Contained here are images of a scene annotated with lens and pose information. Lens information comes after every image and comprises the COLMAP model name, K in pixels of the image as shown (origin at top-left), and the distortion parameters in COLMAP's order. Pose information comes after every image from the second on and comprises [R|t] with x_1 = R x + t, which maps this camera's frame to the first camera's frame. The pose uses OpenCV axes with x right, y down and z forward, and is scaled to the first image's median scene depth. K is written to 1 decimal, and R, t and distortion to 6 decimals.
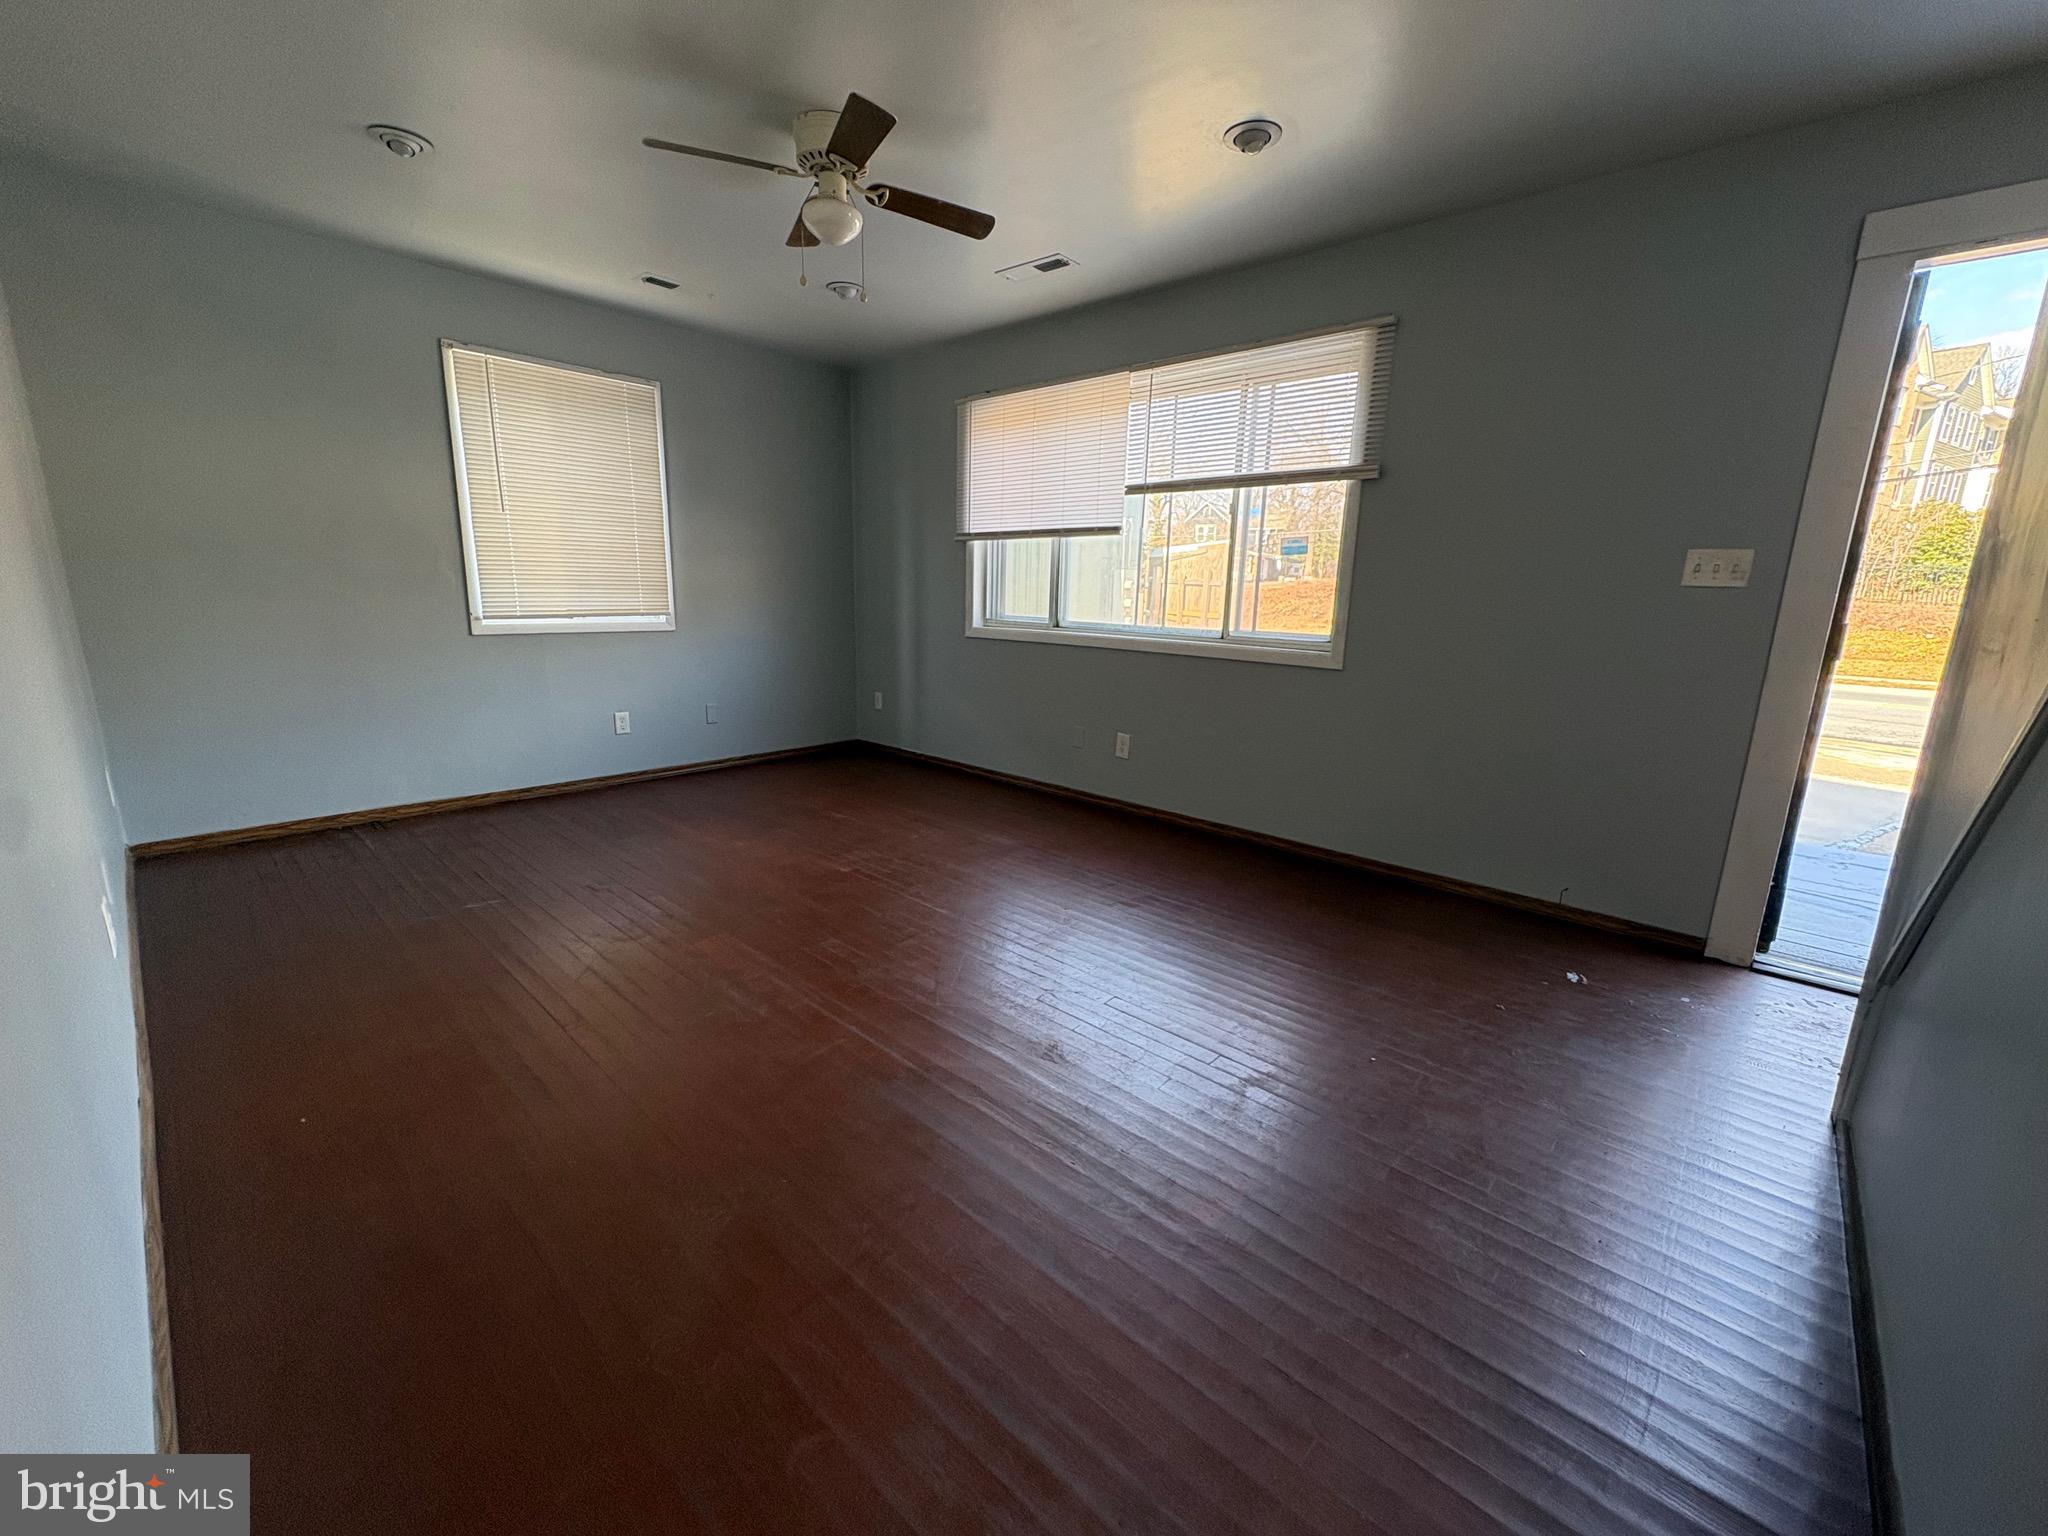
lens RADIAL K [[821.1, 0, 1025.9], [0, 821.1, 761.0], [0, 0, 1]] dist [0.000250, 0.000002]
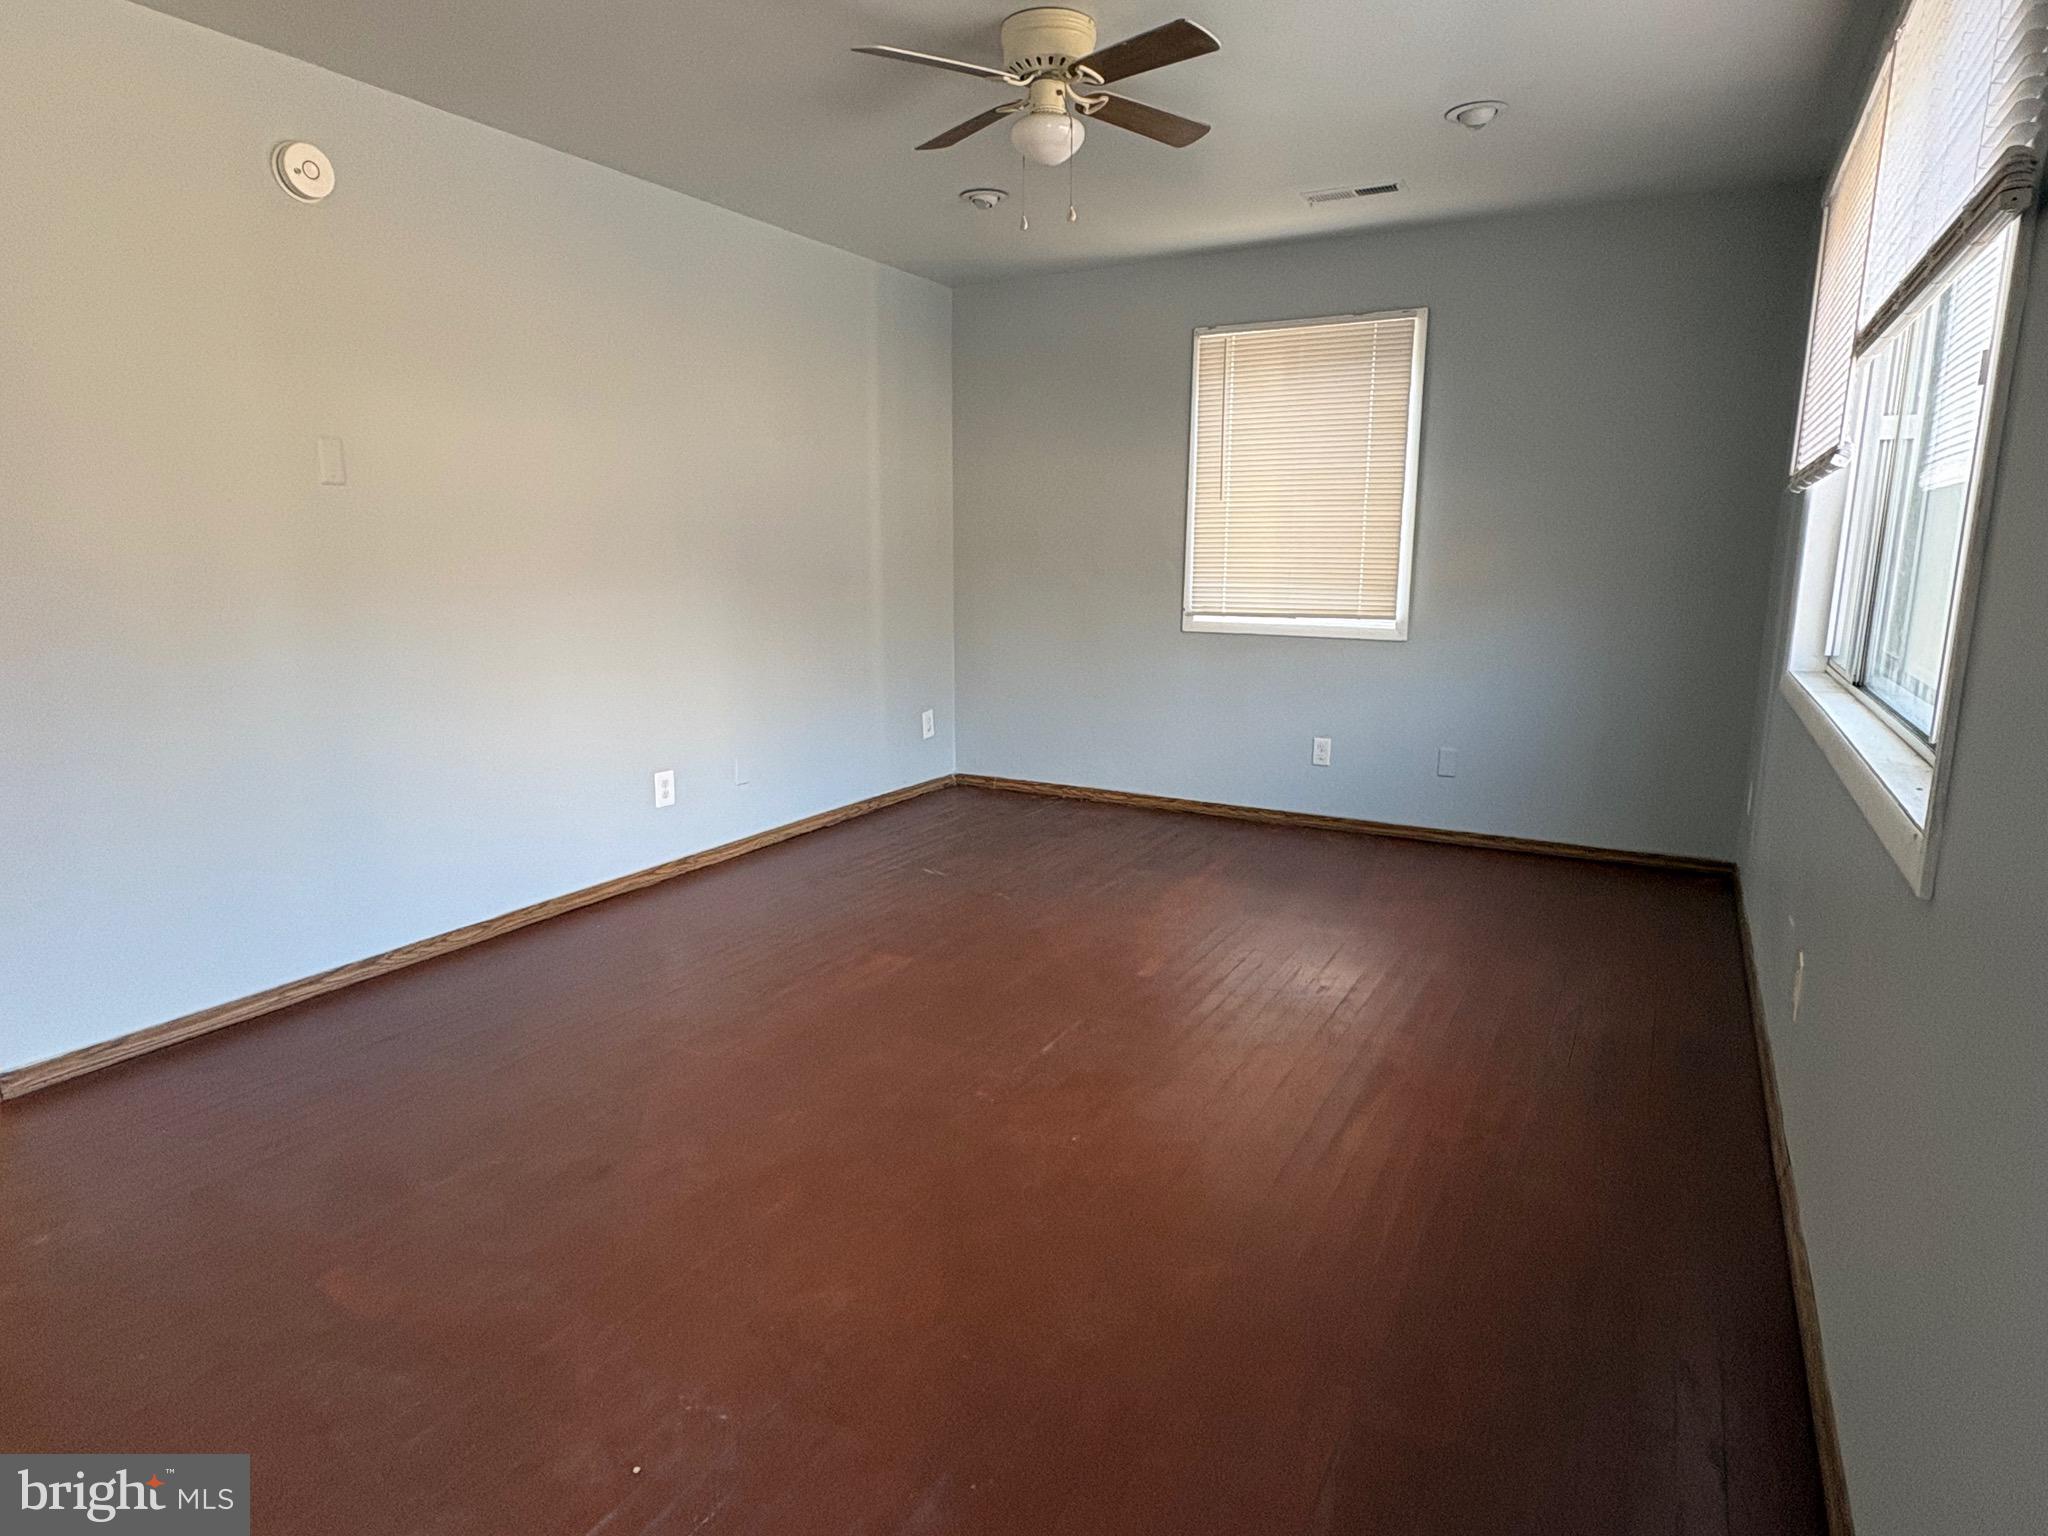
lens RADIAL K [[1173.4, 0, 1026.2], [0, 1173.4, 772.6], [0, 0, 1]] dist [0.000516, 0.000146]
pose [[0.240537, 0.167100, -0.956148, 0.557610], [-0.201028, 0.972288, 0.119348, -0.110053], [0.949594, 0.163505, 0.267464, 0.450158]]
